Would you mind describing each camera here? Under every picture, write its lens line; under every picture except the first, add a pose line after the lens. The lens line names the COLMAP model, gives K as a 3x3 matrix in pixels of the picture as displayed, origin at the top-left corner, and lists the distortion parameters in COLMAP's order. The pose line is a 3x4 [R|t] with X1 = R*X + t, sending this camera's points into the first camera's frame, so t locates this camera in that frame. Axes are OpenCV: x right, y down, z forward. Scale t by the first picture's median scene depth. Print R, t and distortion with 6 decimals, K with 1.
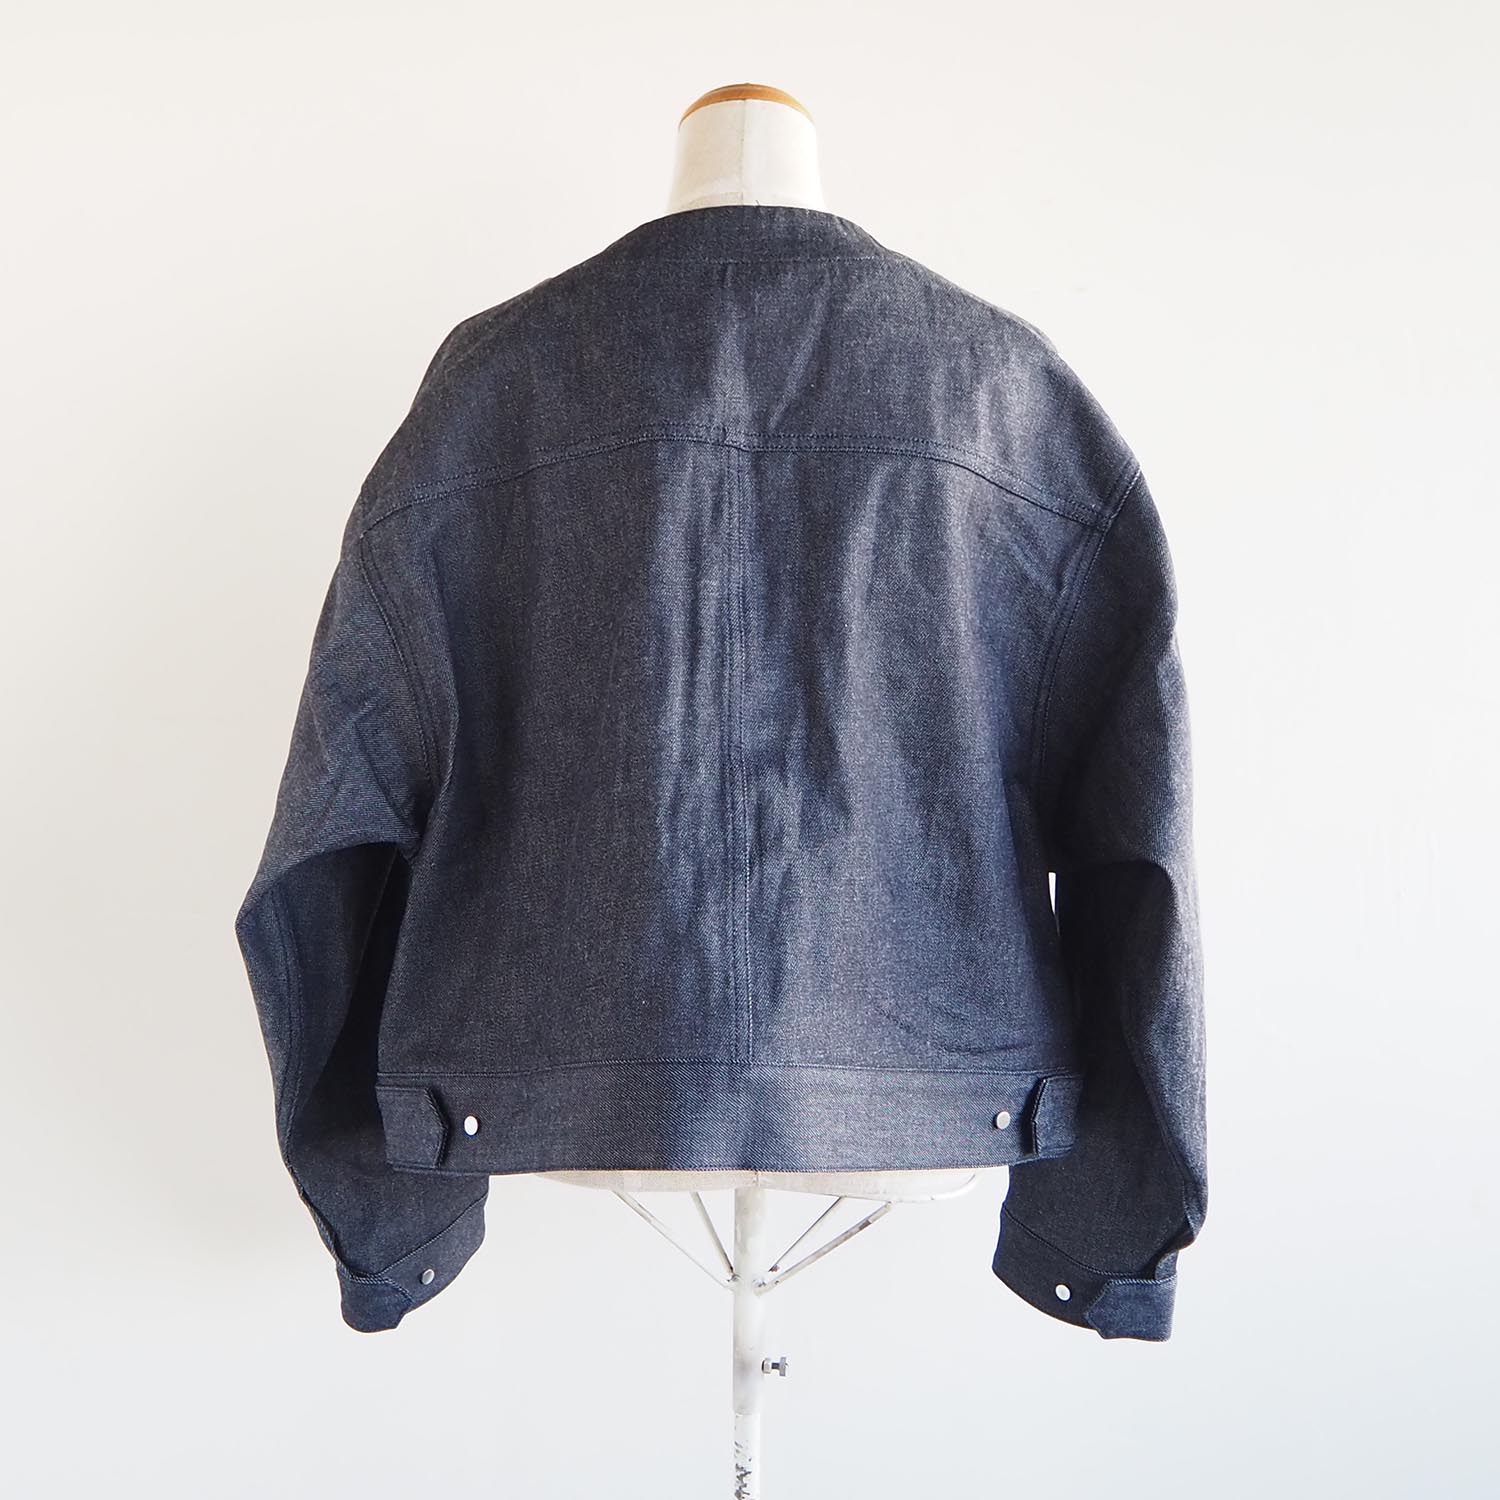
lens RADIAL K [[2054.1, 0, 582.9], [0, 2054.1, 754.0], [0, 0, 1]] dist [-0.033290, -0.032356]
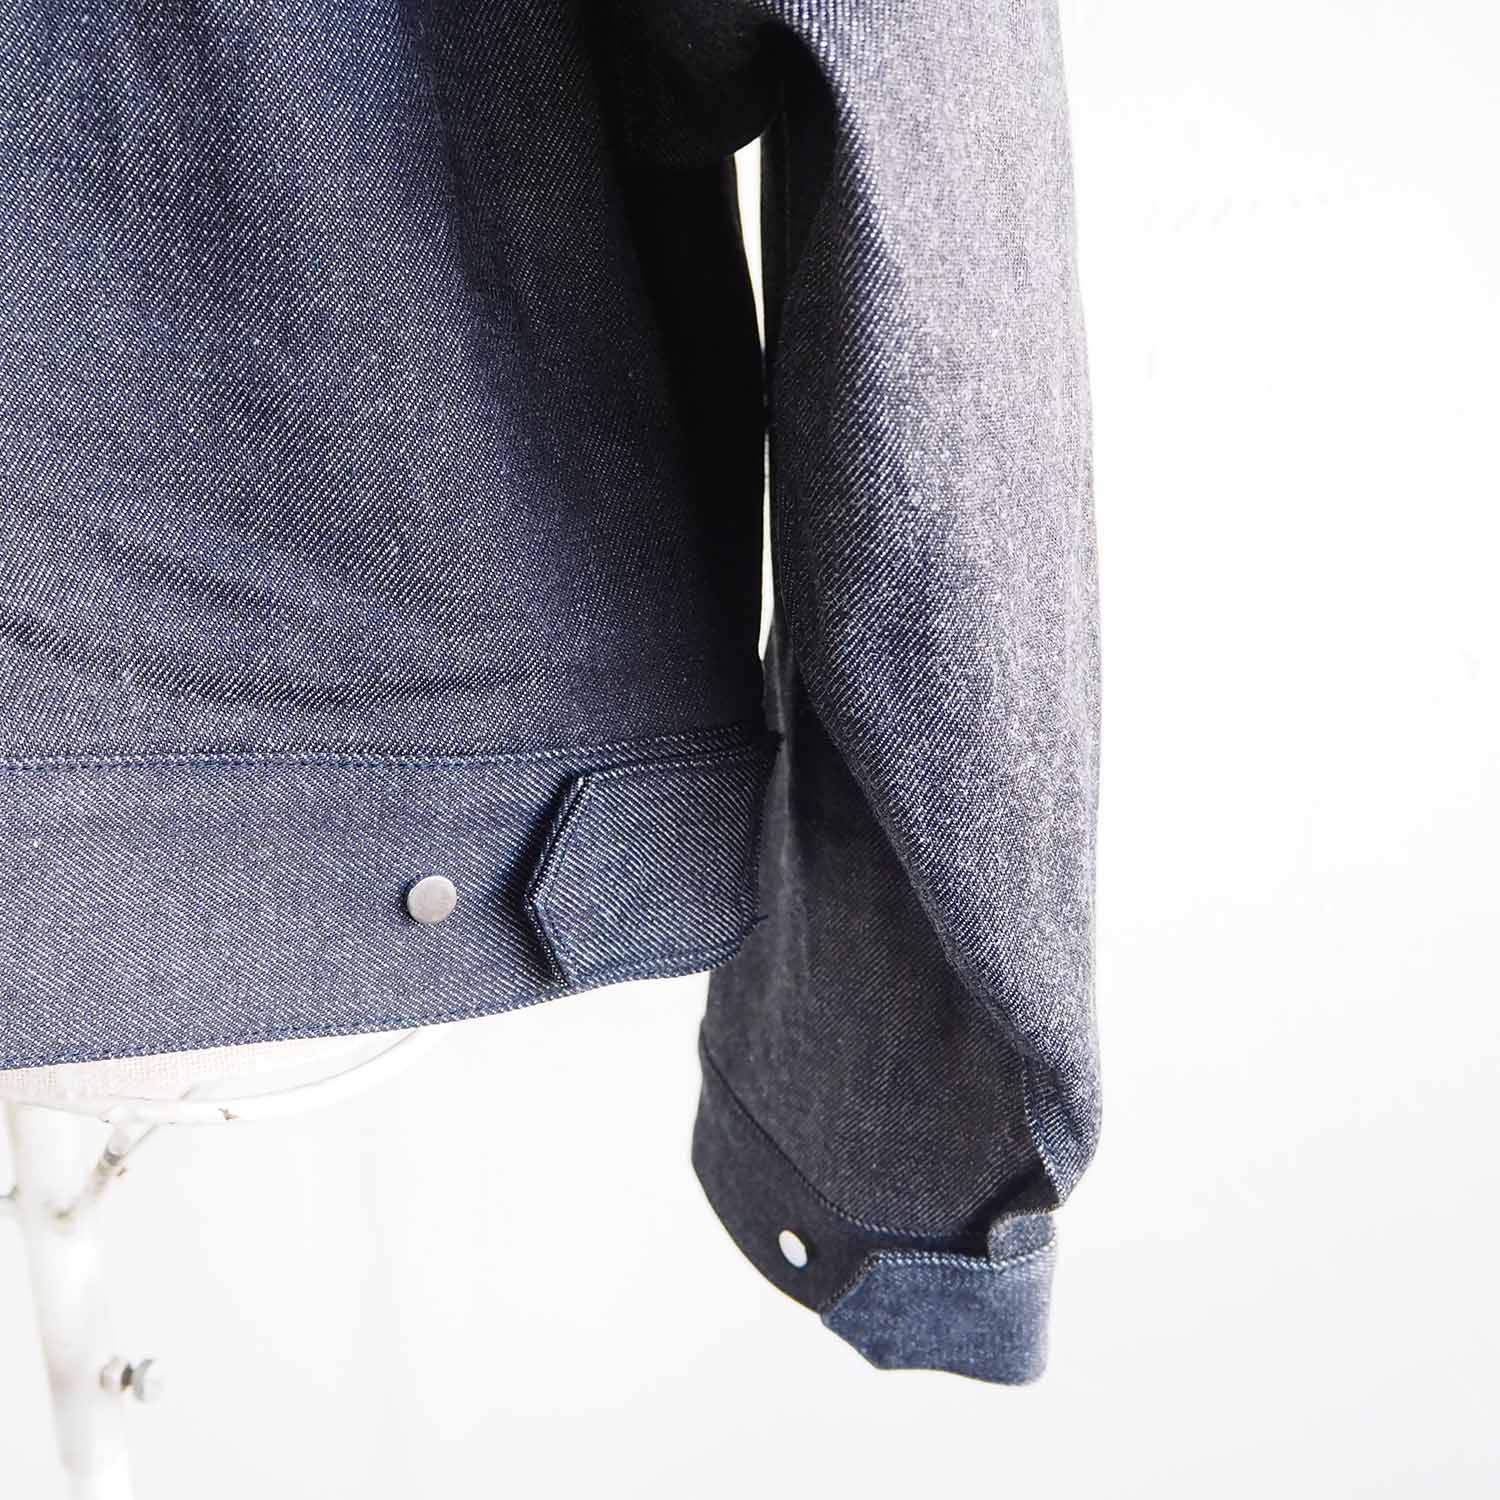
lens RADIAL K [[2054.1, 0, 582.9], [0, 2054.1, 754.0], [0, 0, 1]] dist [-0.033290, -0.032356]
pose [[0.991558, 0.013820, -0.128922, 0.270909], [0.013784, 0.977433, 0.210794, 0.084034], [0.128926, -0.210792, 0.968992, 0.676121]]
